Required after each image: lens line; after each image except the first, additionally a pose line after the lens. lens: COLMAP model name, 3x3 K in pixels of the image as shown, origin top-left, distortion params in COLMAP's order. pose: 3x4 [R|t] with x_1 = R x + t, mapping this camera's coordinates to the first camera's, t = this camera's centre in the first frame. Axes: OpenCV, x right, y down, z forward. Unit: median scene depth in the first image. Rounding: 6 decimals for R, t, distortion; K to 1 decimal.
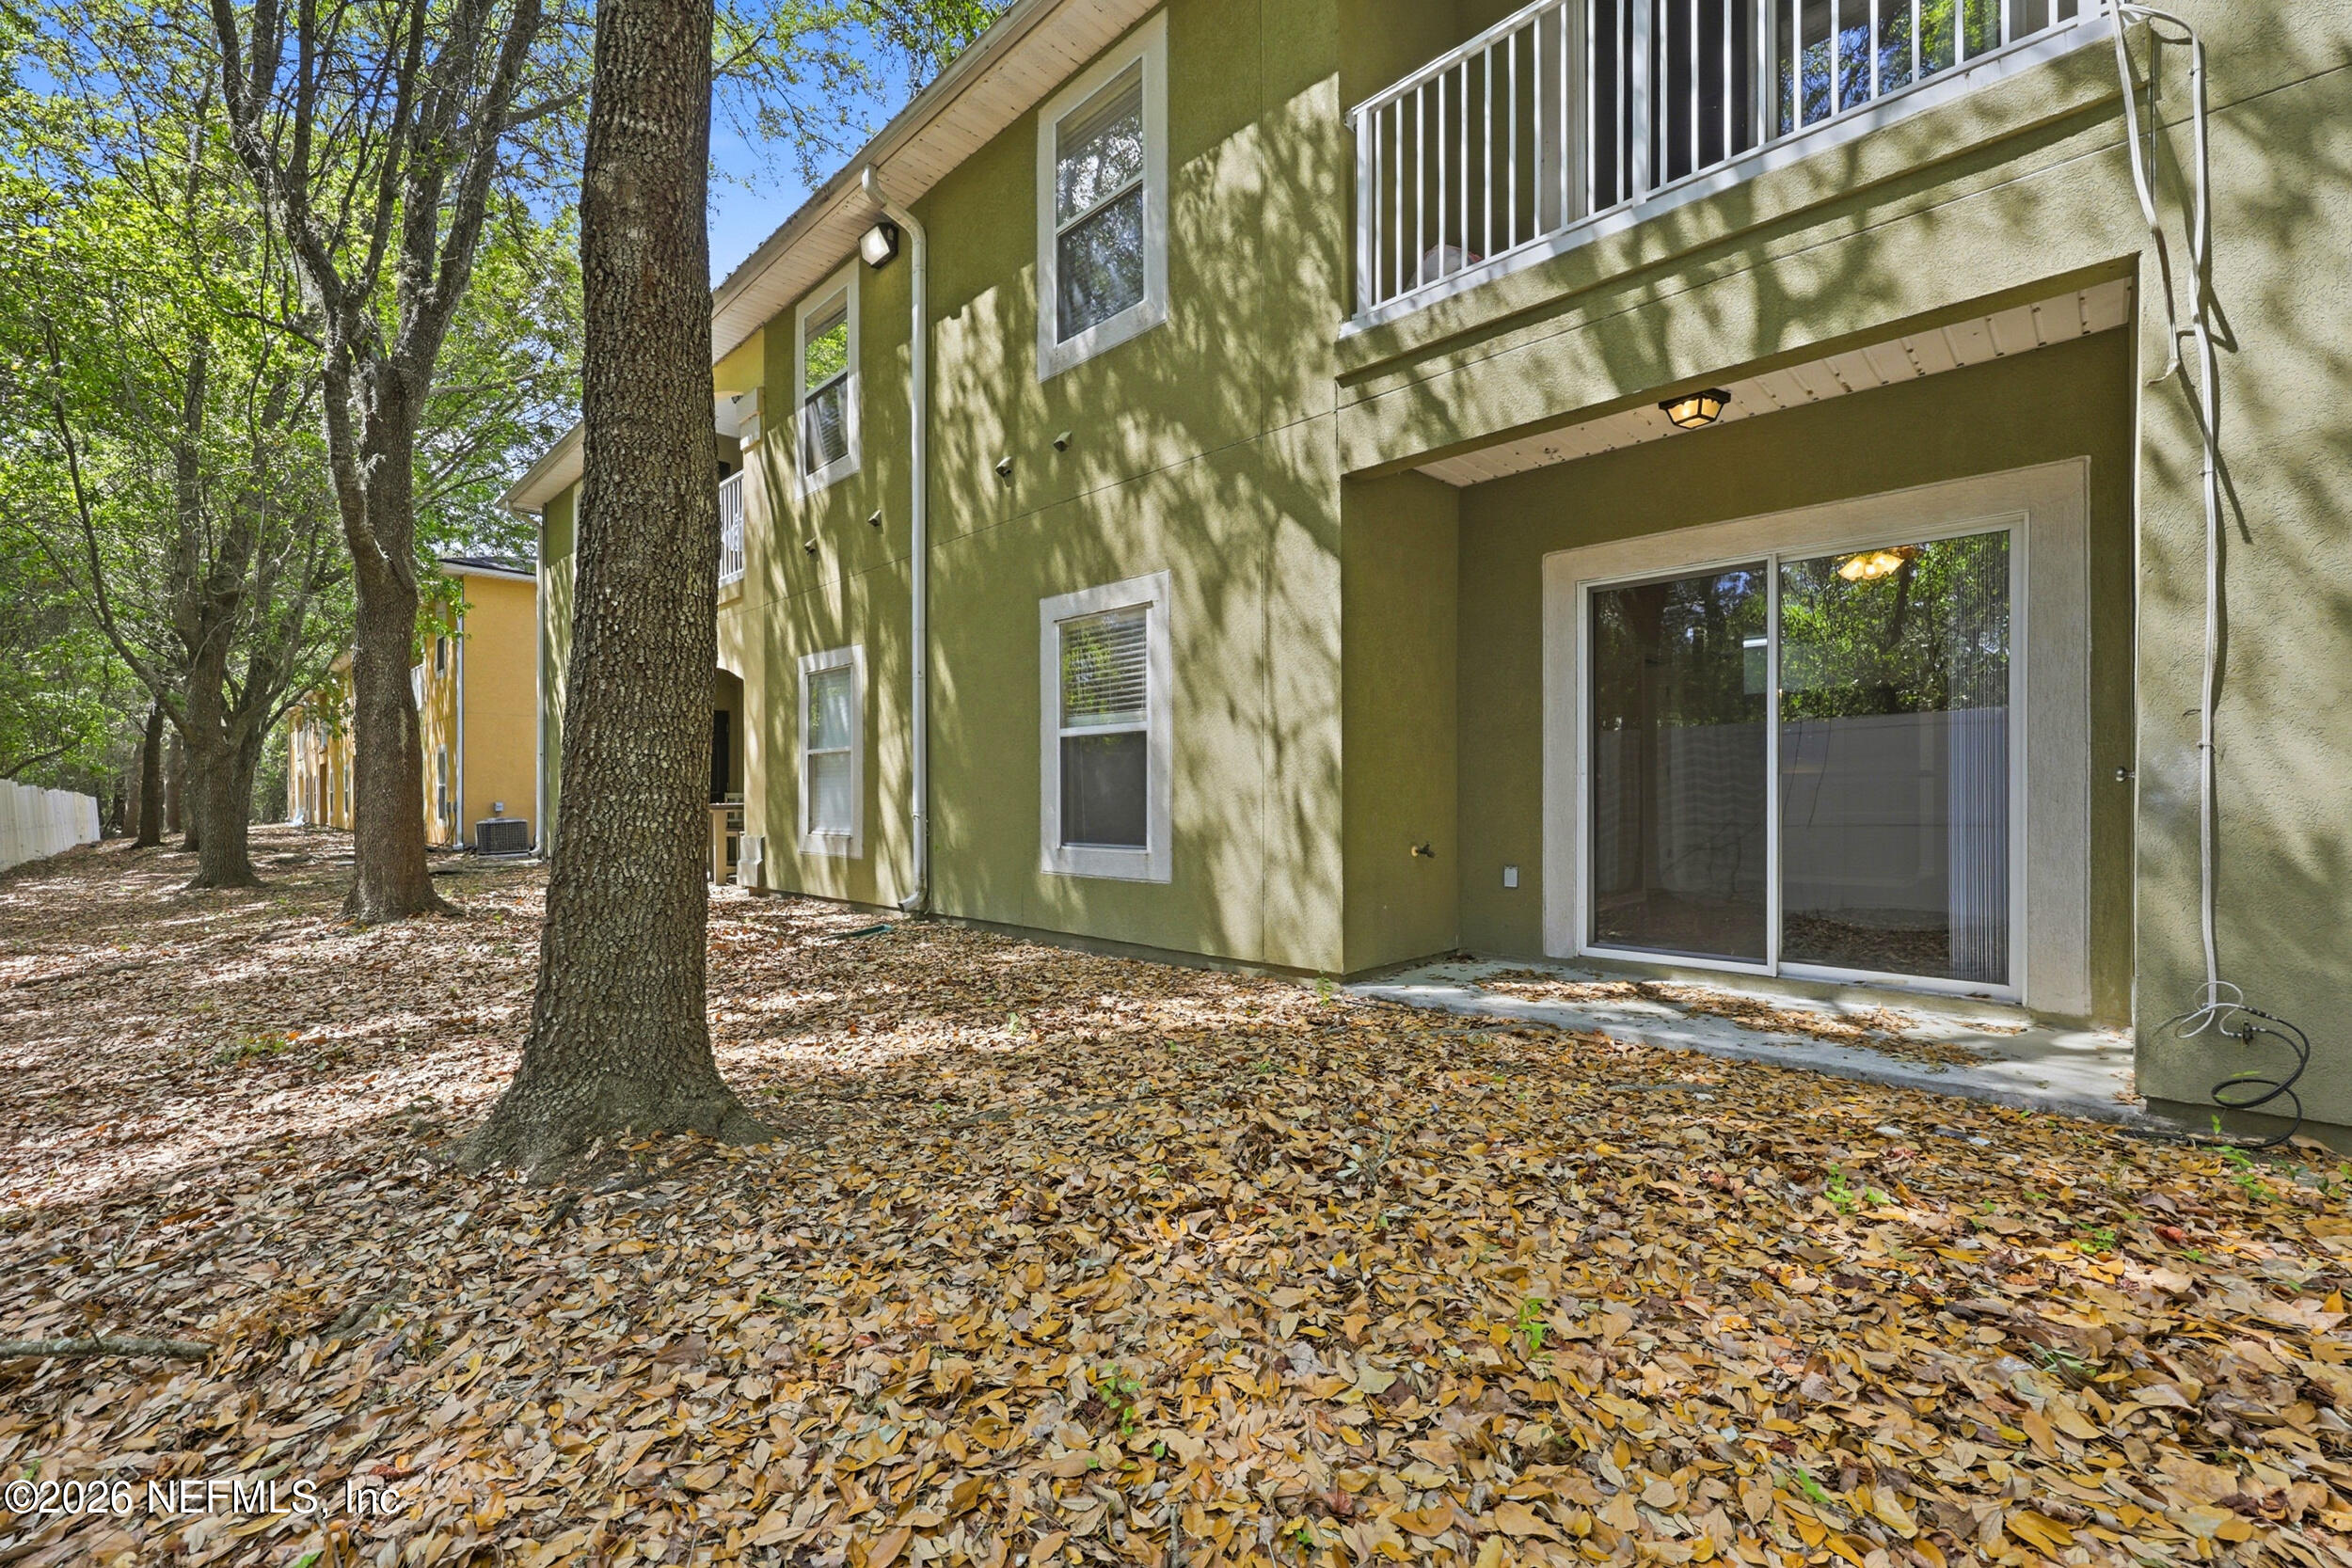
lens RADIAL K [[976.2, 0, 1176.0], [0, 976.2, 784.0], [0, 0, 1]] dist [0.011150, 0.000234]
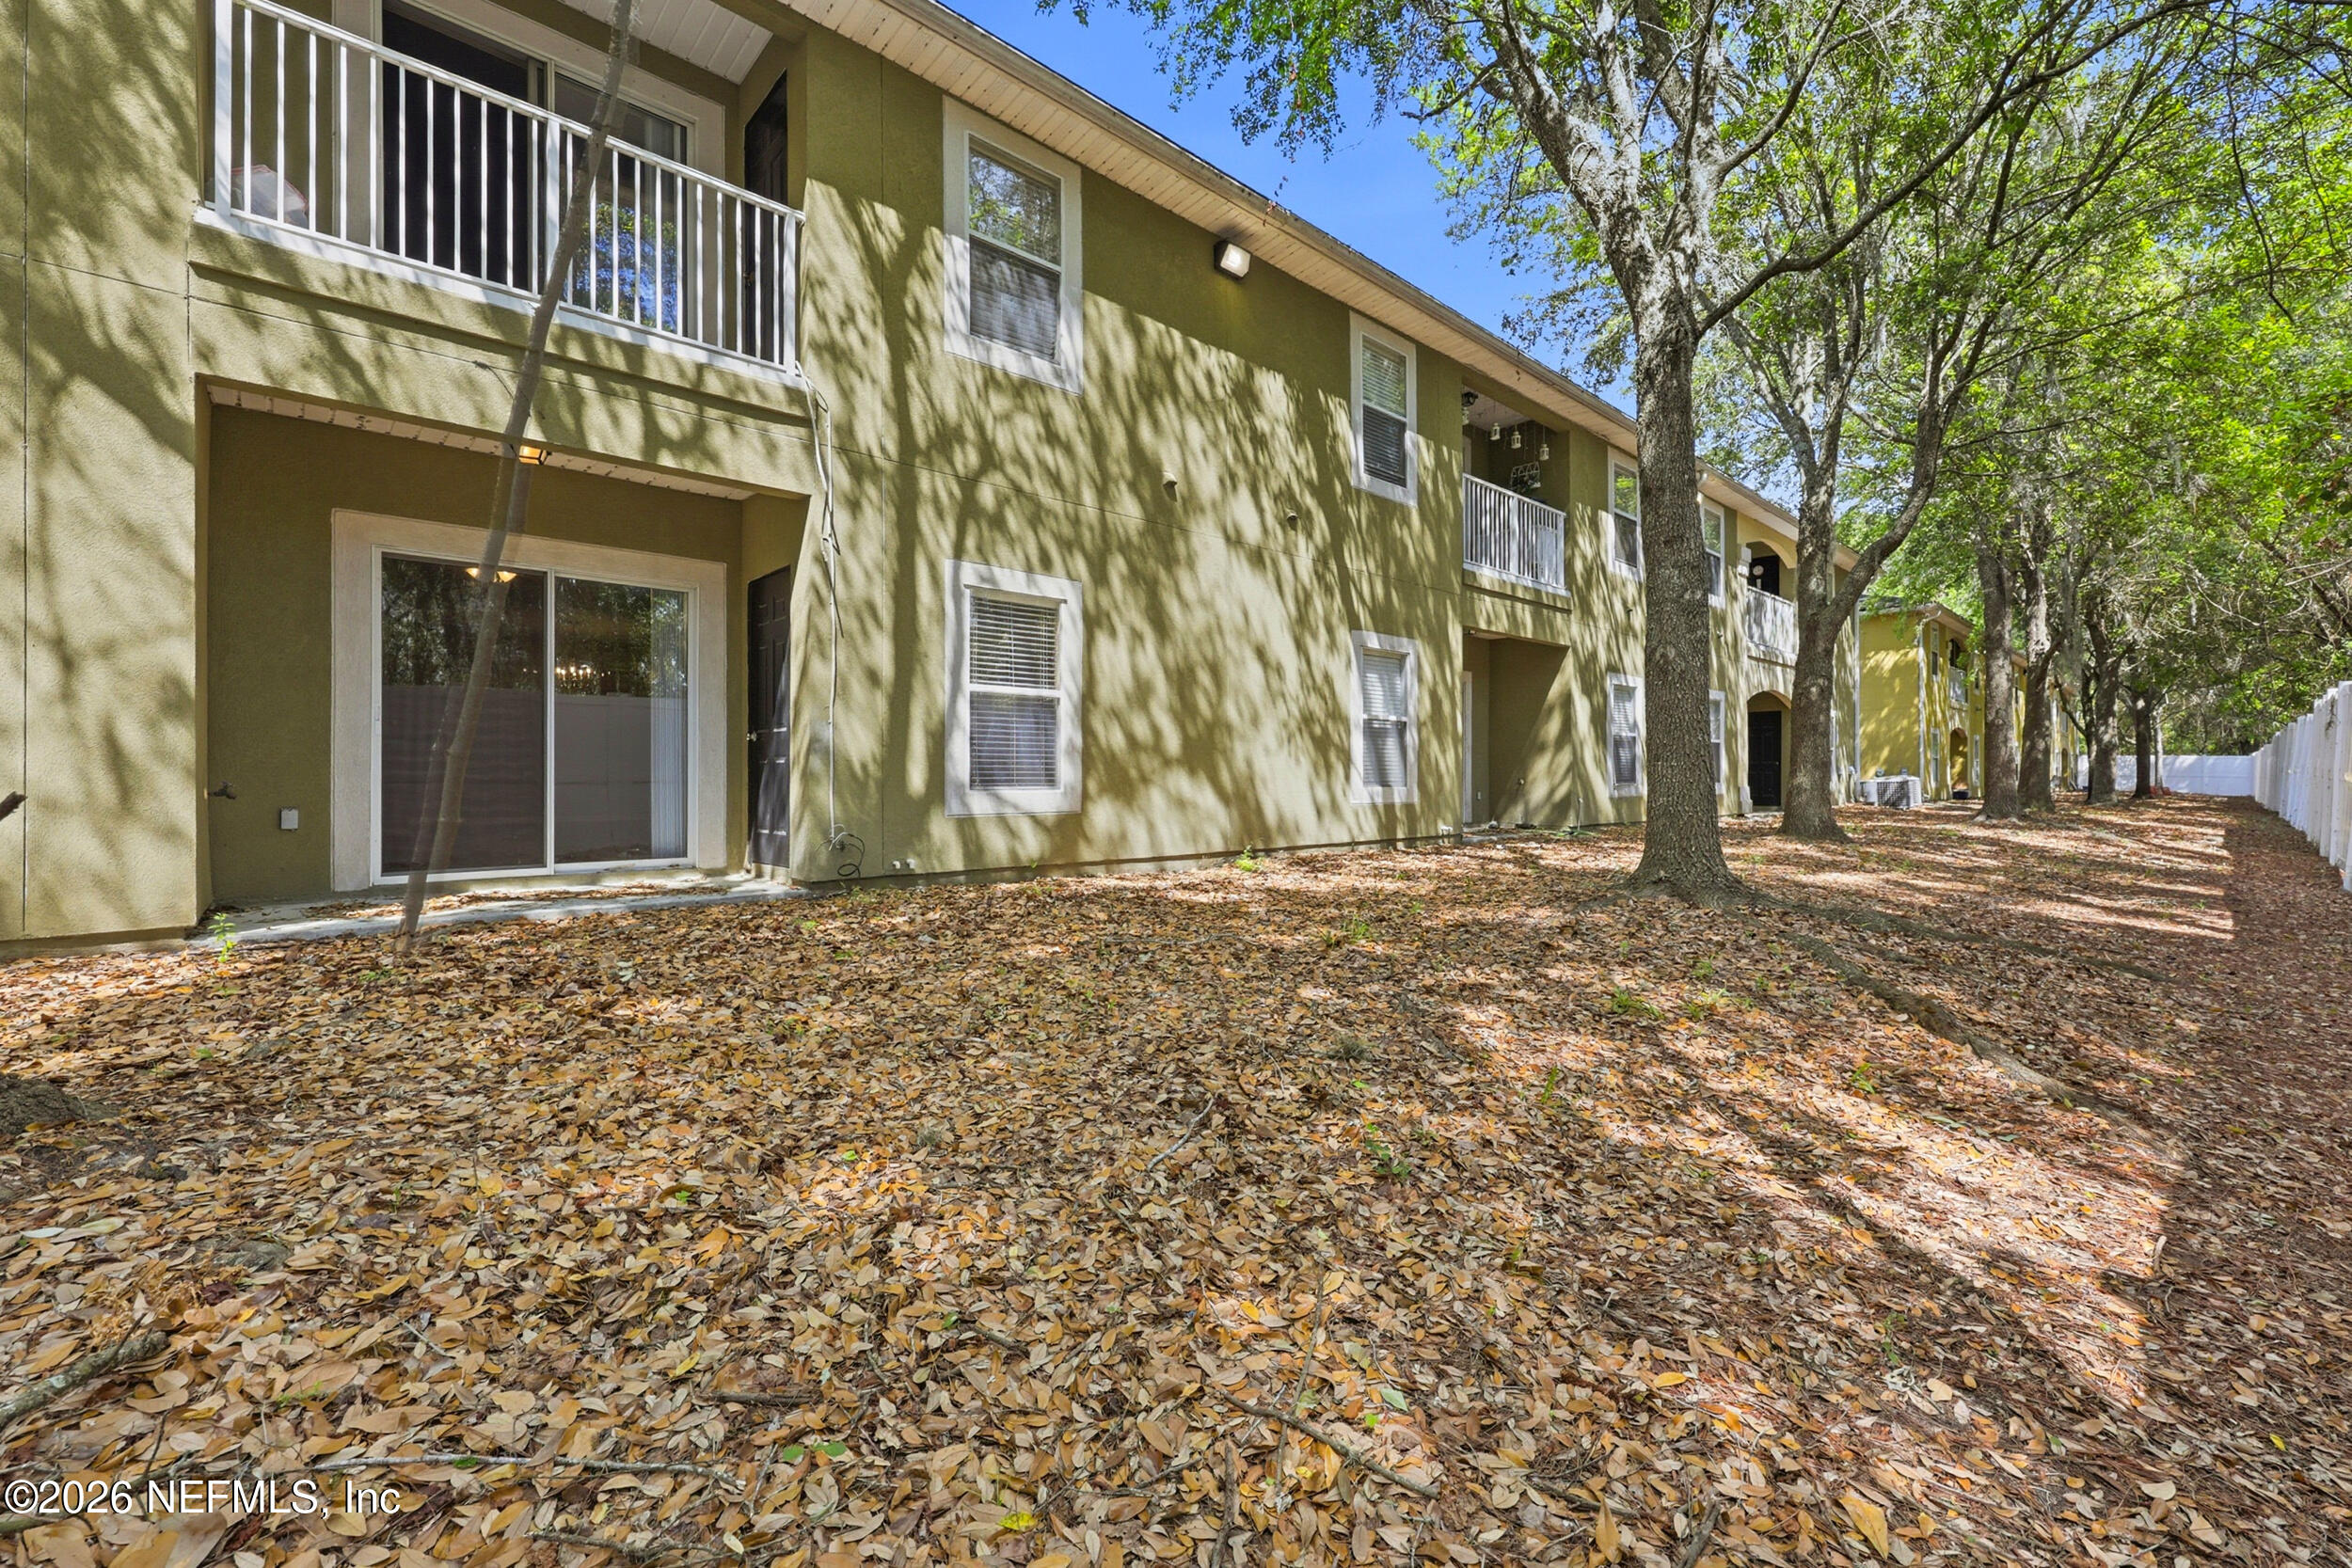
lens RADIAL K [[976.2, 0, 1176.0], [0, 976.2, 784.0], [0, 0, 1]] dist [0.011150, 0.000234]
pose [[0.064358, -0.000827, 0.997927, -0.727560], [-0.014344, 0.999896, 0.001754, 0.053106], [-0.997824, -0.014427, 0.064340, 0.033647]]
